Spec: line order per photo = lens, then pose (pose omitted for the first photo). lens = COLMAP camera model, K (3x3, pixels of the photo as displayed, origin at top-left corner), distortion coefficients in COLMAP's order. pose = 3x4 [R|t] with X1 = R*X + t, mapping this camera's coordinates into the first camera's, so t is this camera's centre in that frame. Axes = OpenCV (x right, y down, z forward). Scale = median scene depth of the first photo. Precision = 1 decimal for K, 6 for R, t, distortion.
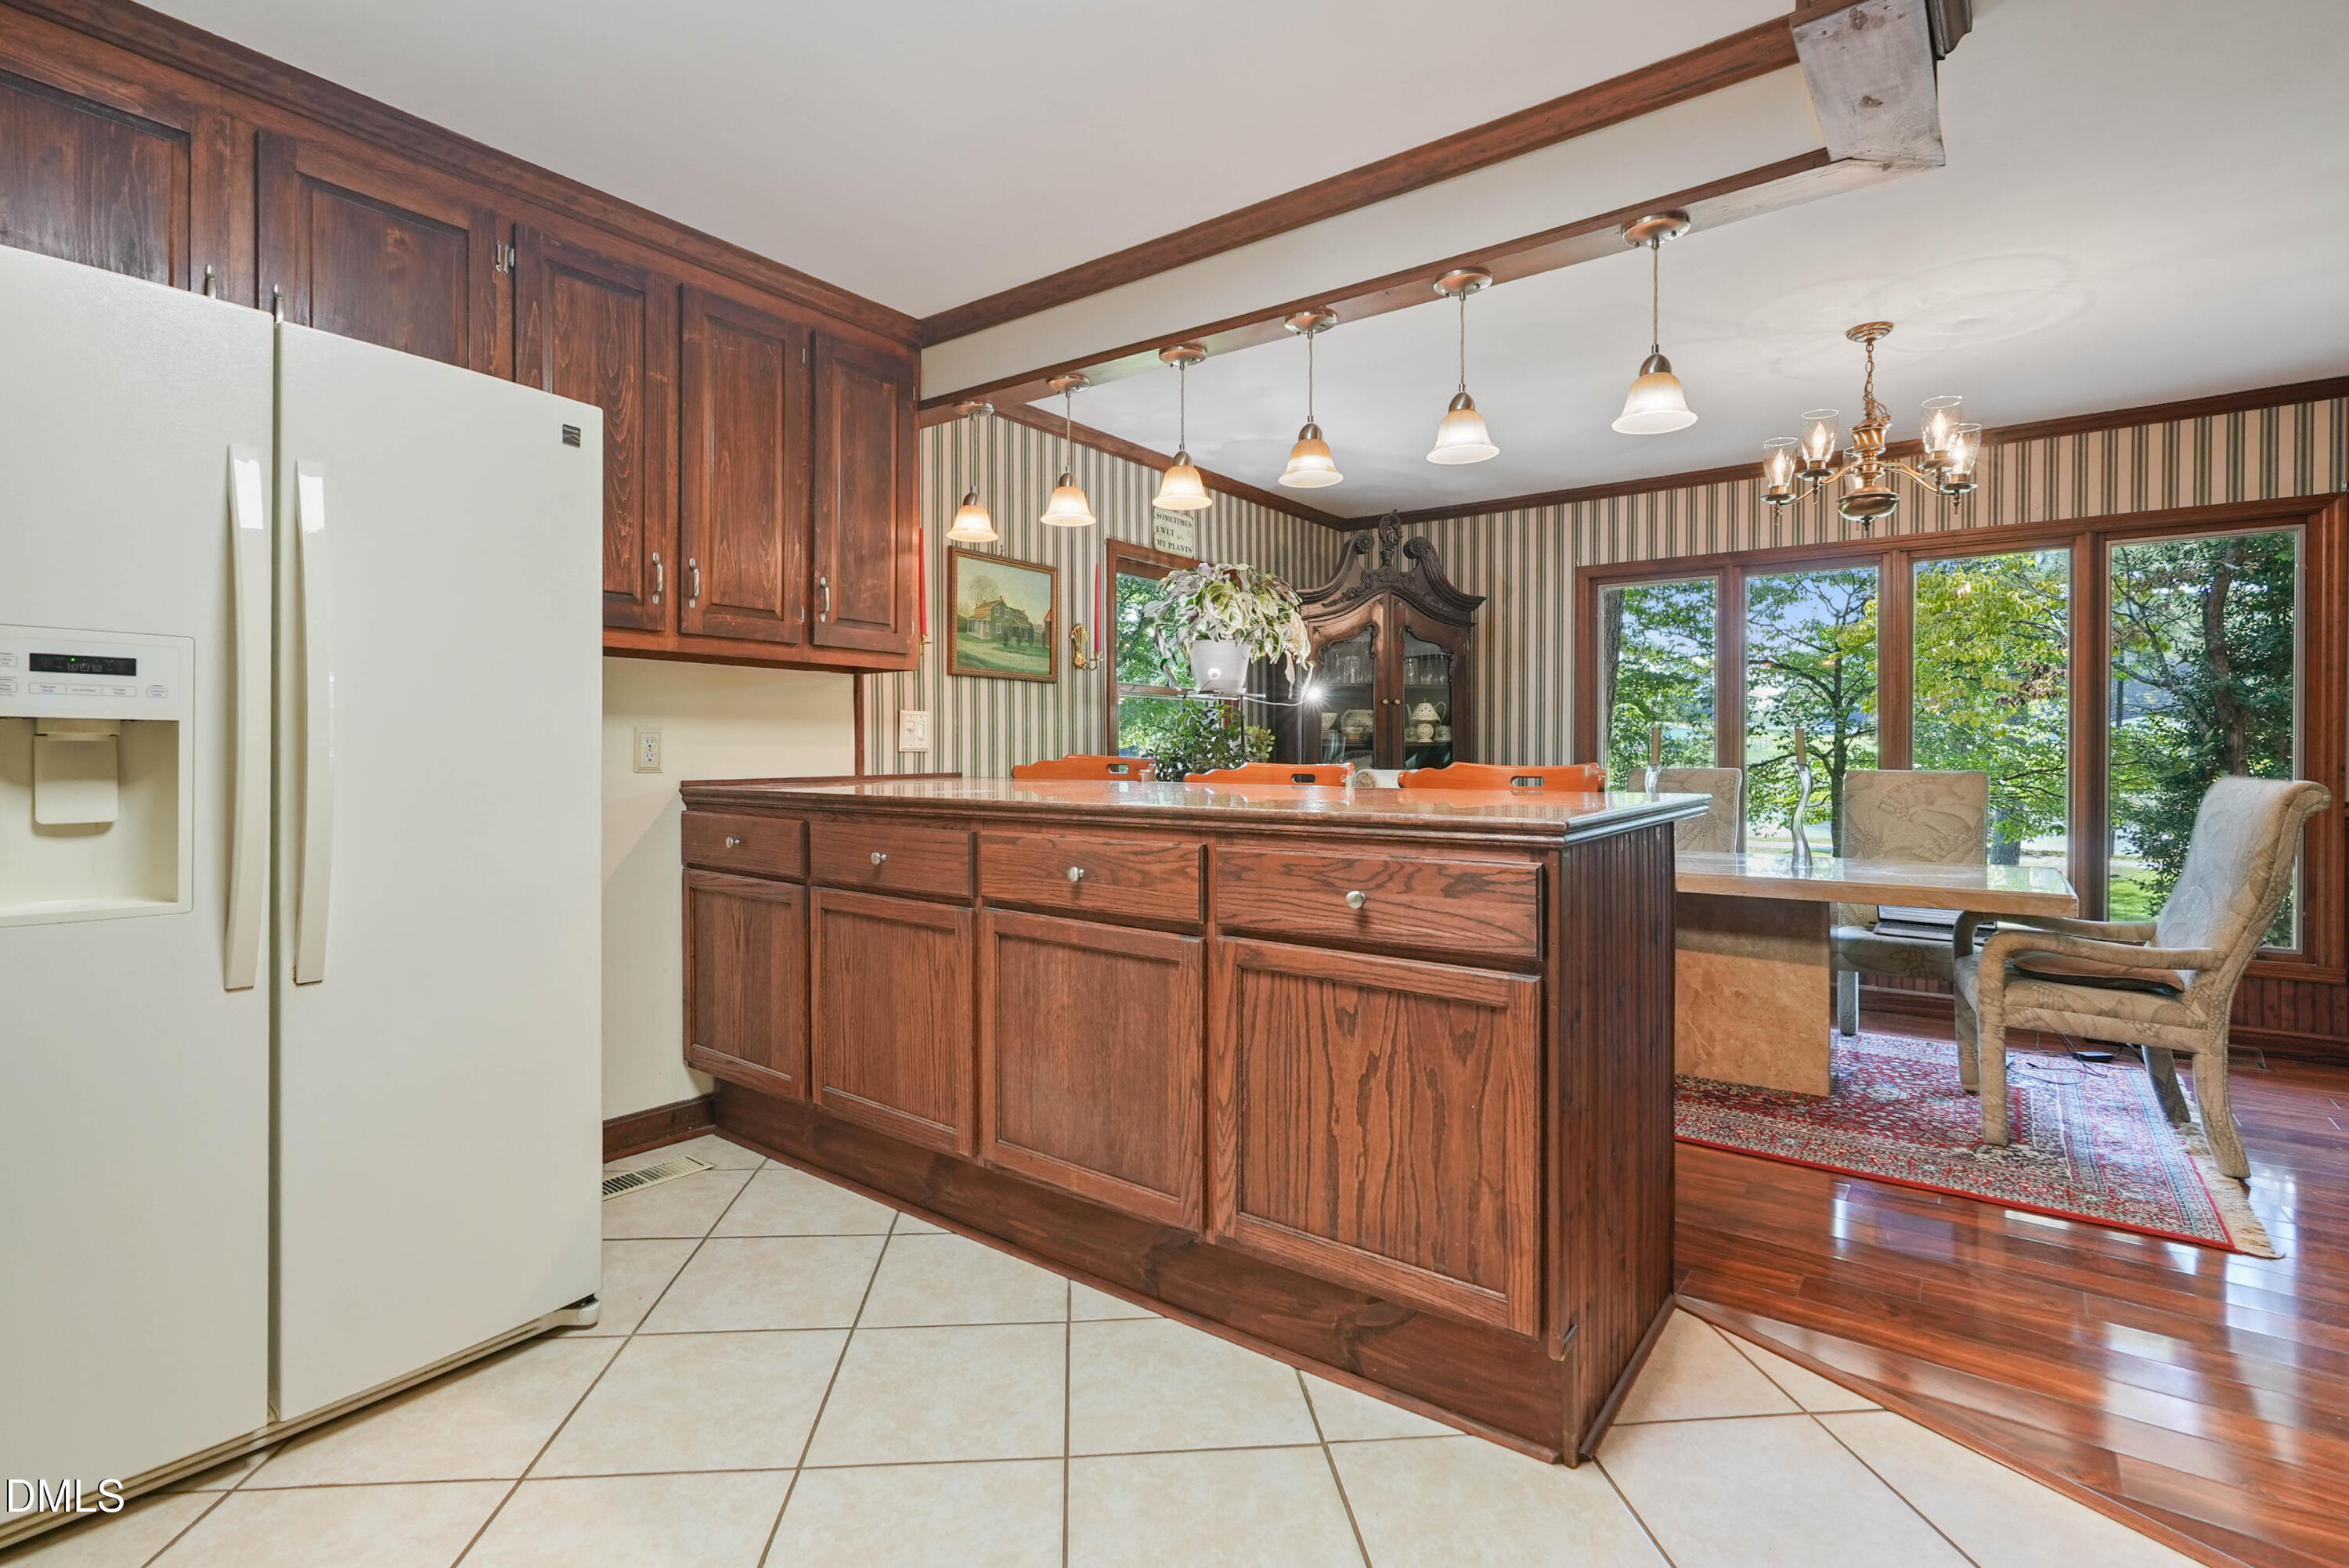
lens RADIAL K [[1071.6, 0, 1186.2], [0, 1071.6, 757.2], [0, 0, 1]] dist [-0.014549, 0.005543]
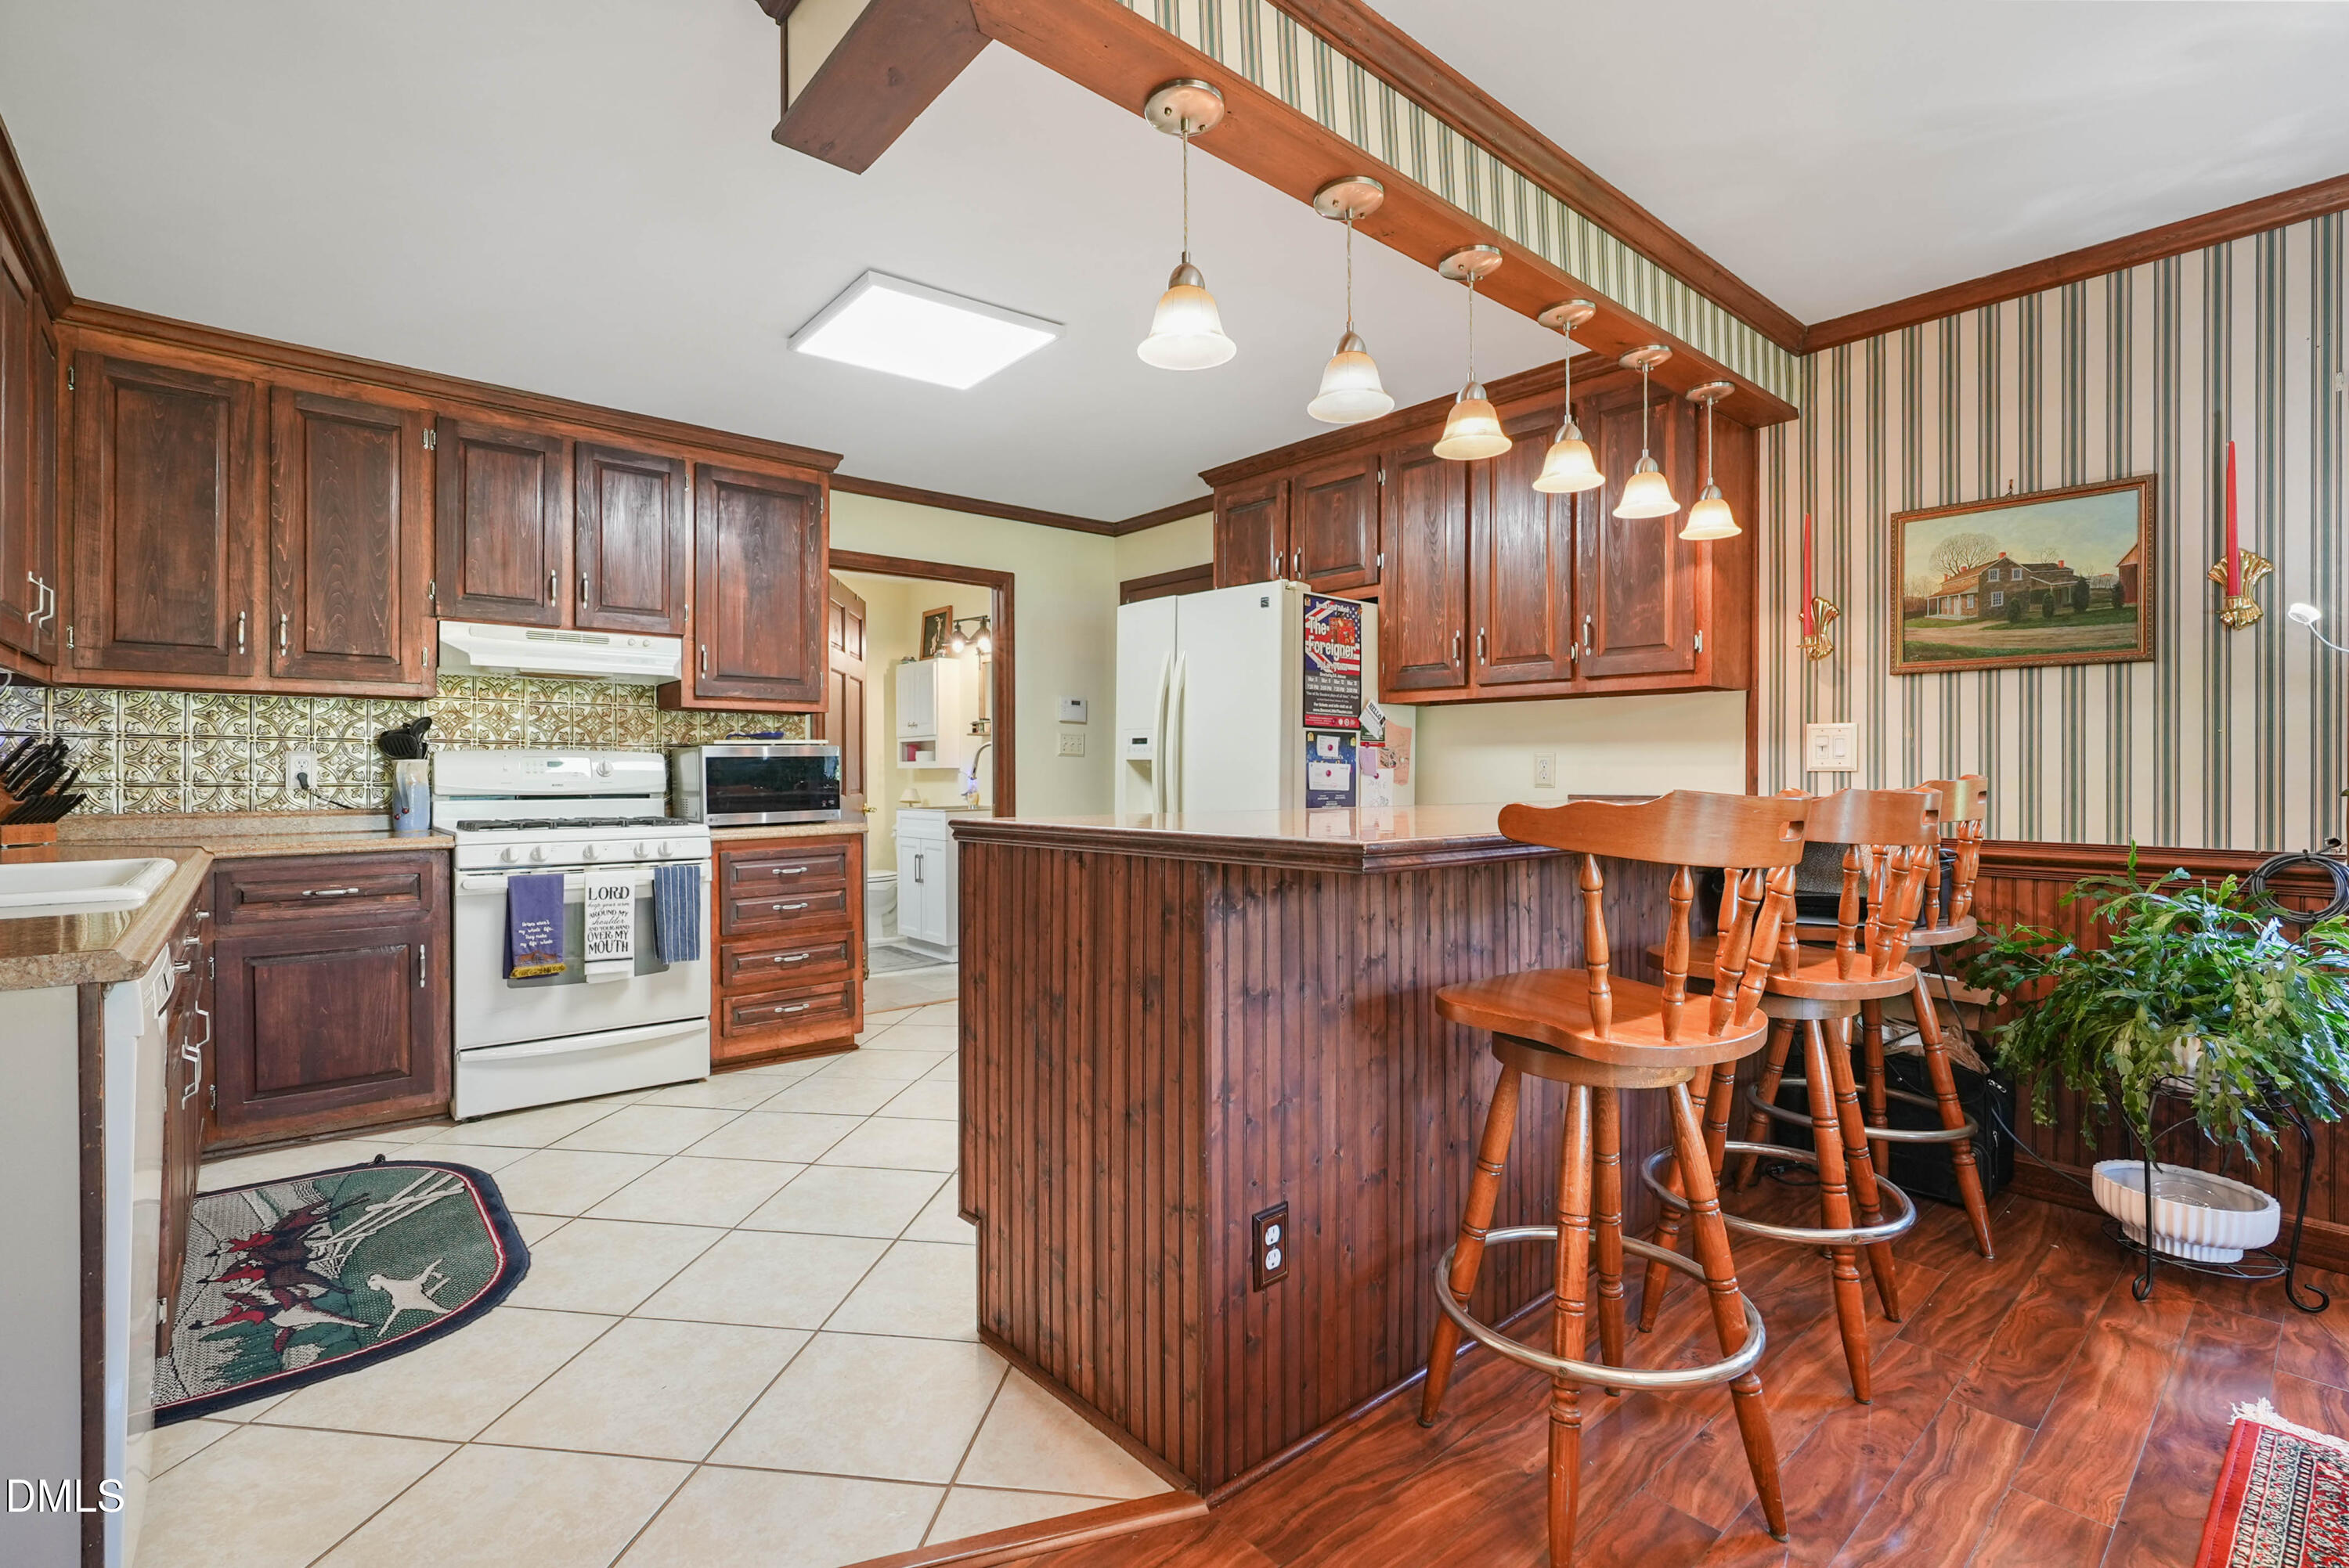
lens RADIAL K [[1071.6, 0, 1172.1], [0, 1071.6, 772.1], [0, 0, 1]] dist [-0.014549, 0.005543]
pose [[-0.216455, 0.000843, -0.976292, 0.672477], [-0.004678, 0.999987, 0.001900, -0.003060], [0.976281, 0.004978, -0.216448, 0.644331]]
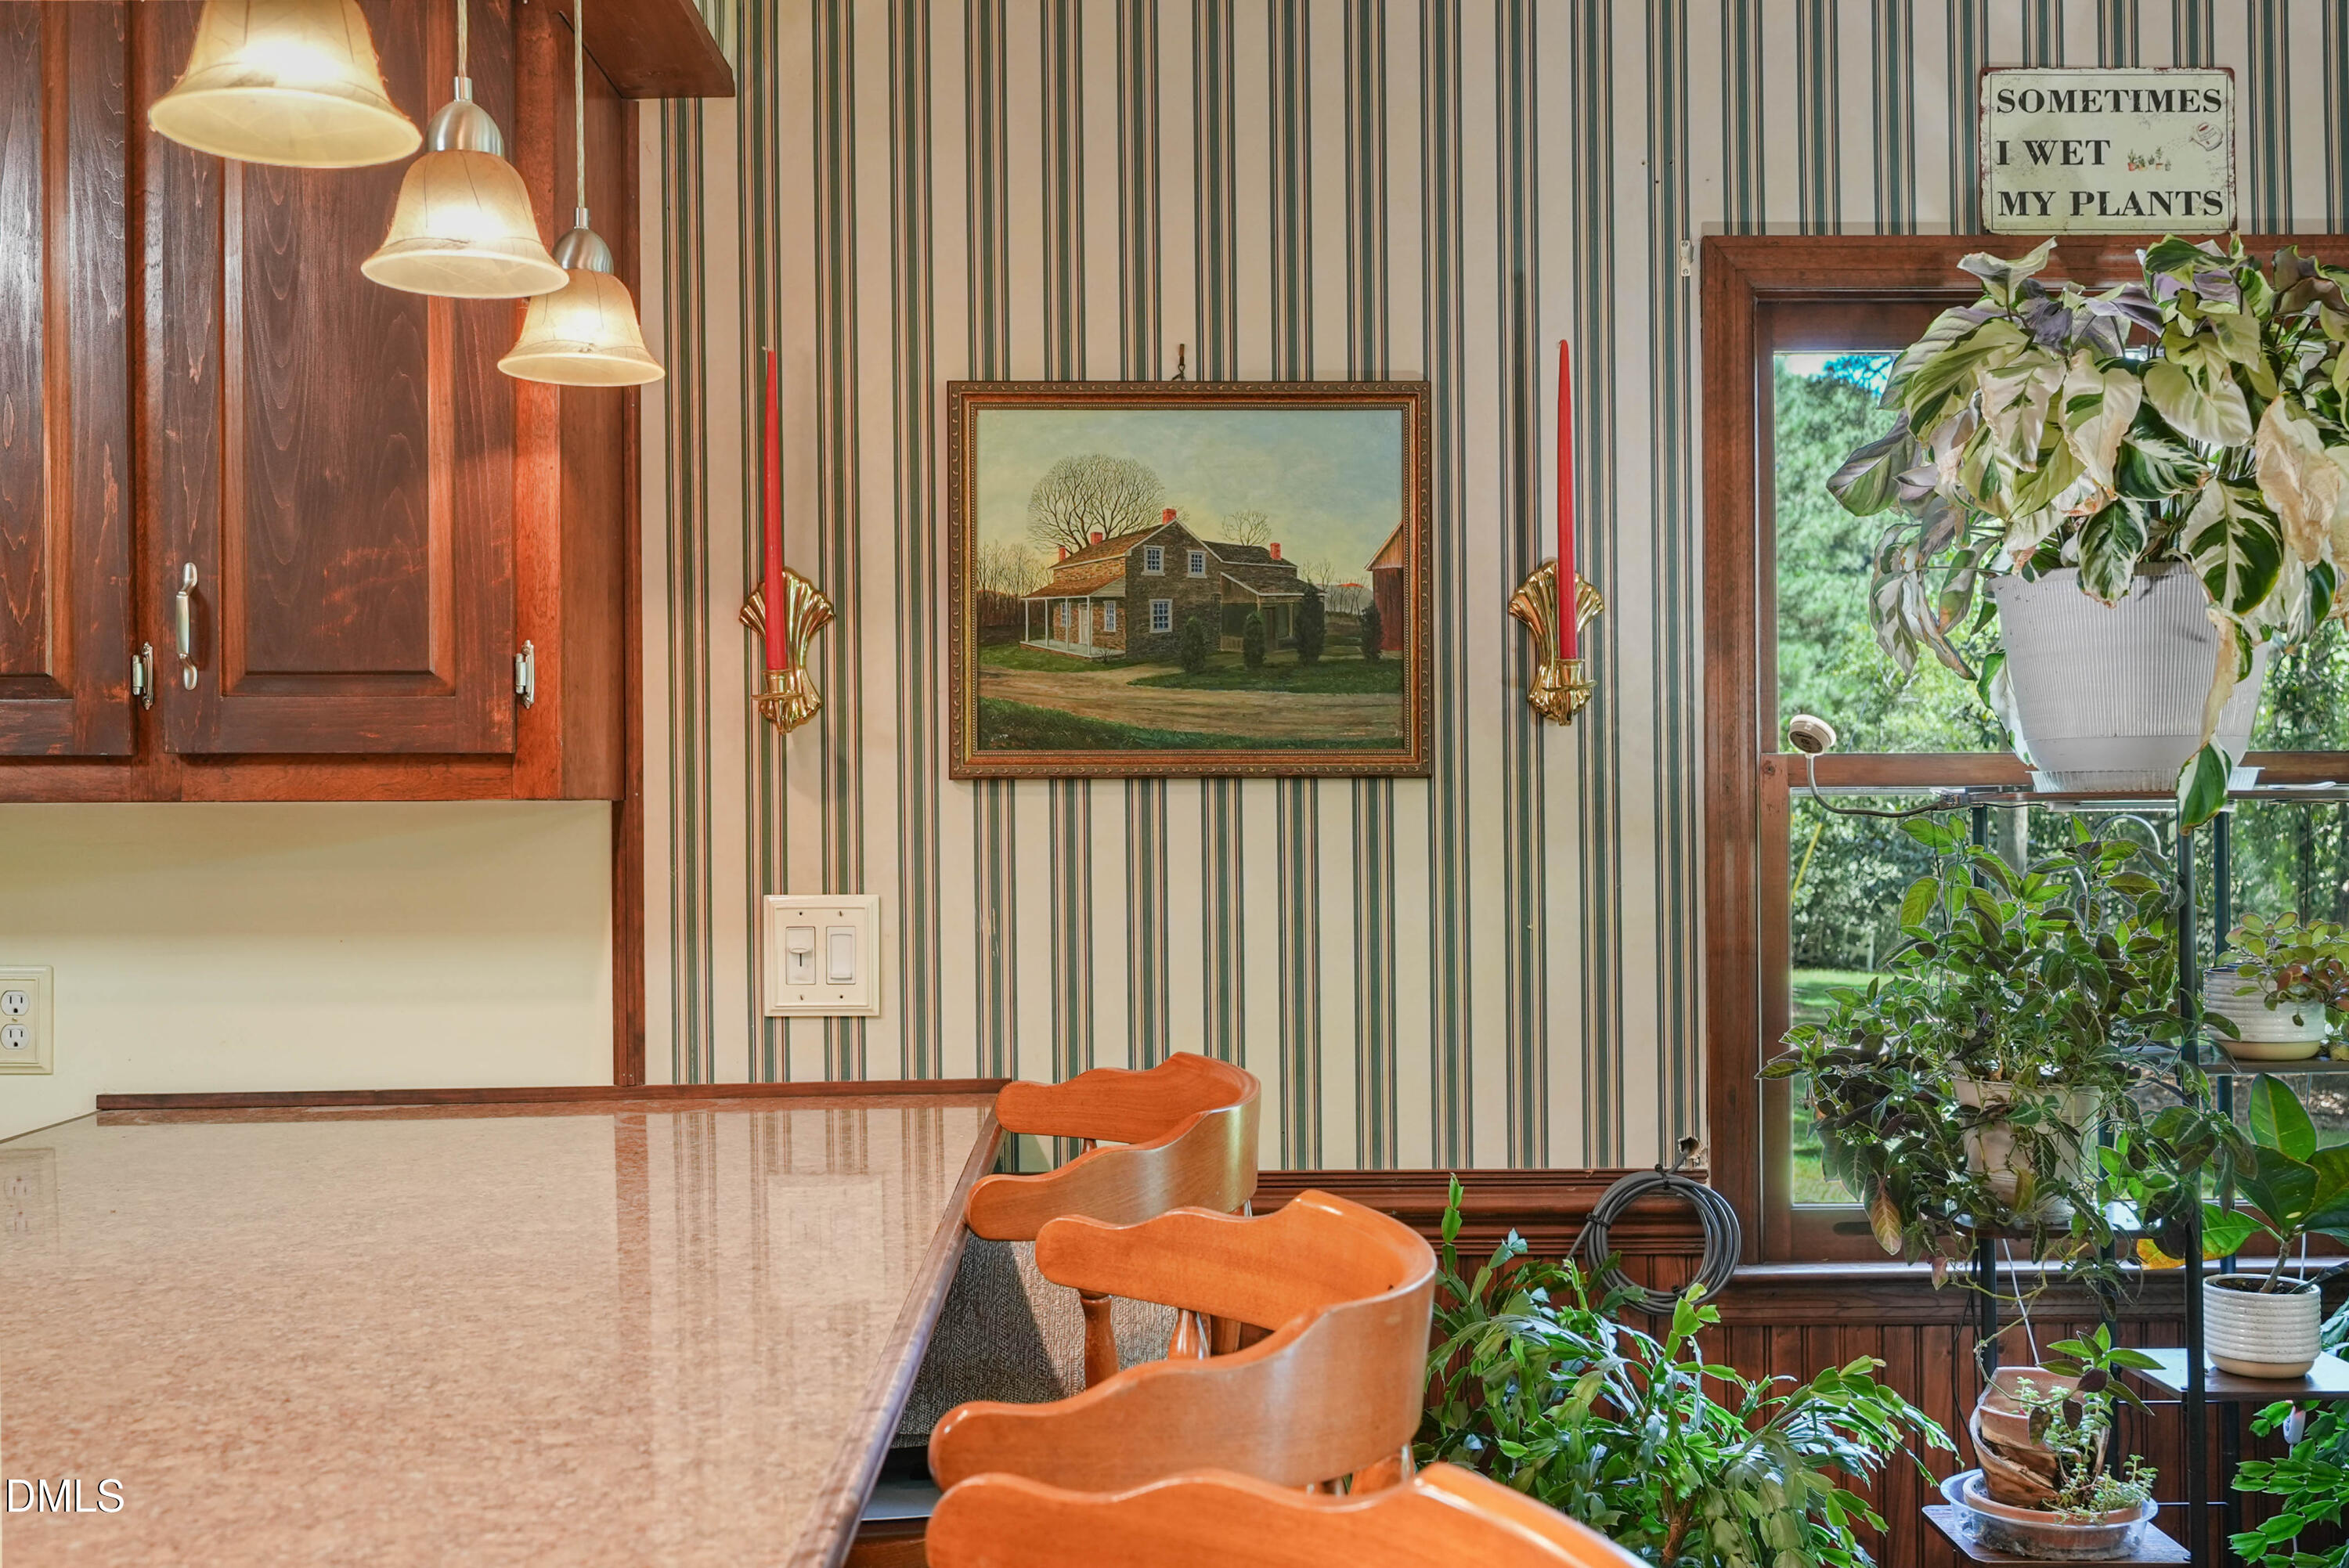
lens RADIAL K [[2277.8, 0, 1148.0], [0, 2277.8, 815.0], [0, 0, 1]] dist [0.004959, 0.000000]
pose [[0.605748, -0.001694, -0.795654, 0.366083], [0.003669, 0.999993, 0.000664, -0.065938], [0.795648, -0.003321, 0.605750, 0.624449]]
